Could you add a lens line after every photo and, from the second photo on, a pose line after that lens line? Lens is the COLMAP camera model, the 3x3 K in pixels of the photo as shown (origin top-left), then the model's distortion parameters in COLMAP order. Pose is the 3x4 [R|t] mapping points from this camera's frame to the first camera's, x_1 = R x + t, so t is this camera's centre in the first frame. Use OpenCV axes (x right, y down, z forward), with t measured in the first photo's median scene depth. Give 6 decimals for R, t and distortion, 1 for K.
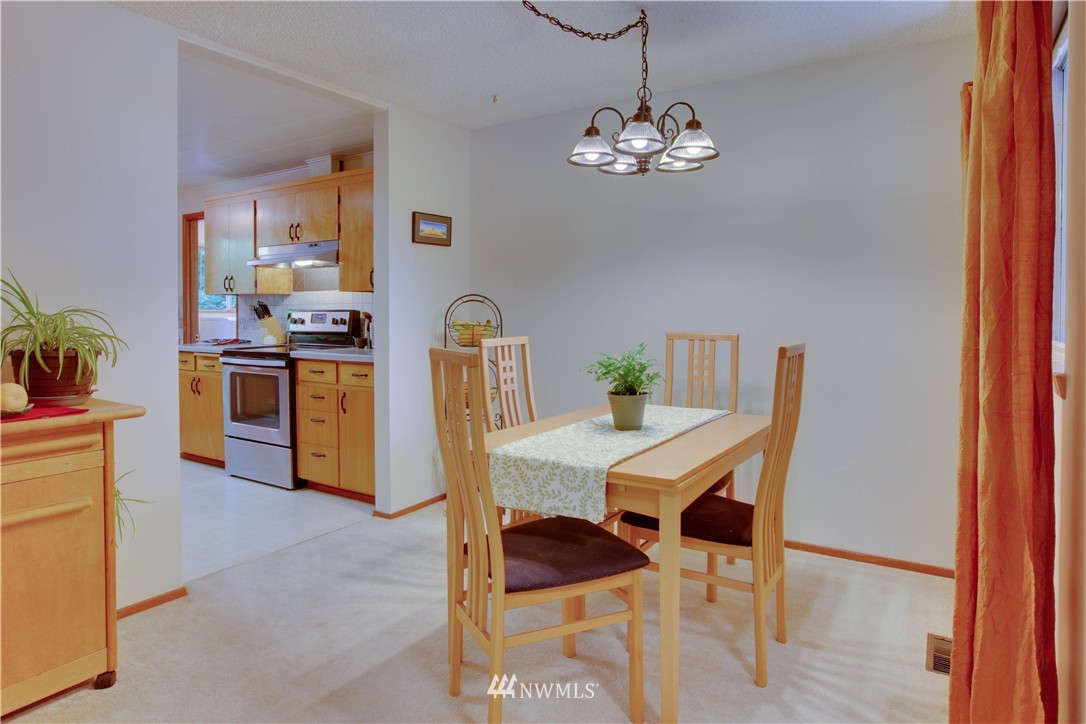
lens RADIAL K [[646.3, 0, 543.2], [0, 646.3, 324.5], [0, 0, 1]] dist [0.001163, 0.000147]
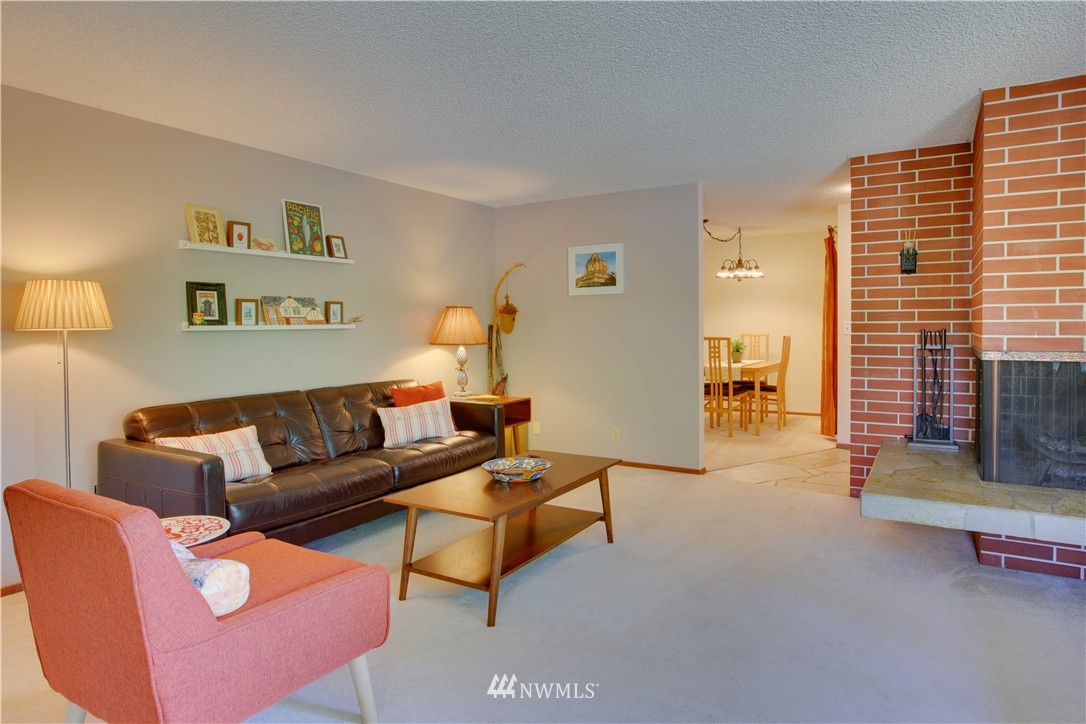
lens RADIAL K [[653.0, 0, 574.1], [0, 653.0, 335.0], [0, 0, 1]] dist [0.000355, 0.000865]
pose [[0.999003, -0.009410, 0.043644, -0.812212], [0.008829, 0.999870, 0.013492, -0.026808], [-0.043766, -0.013093, 0.998956, -2.187256]]
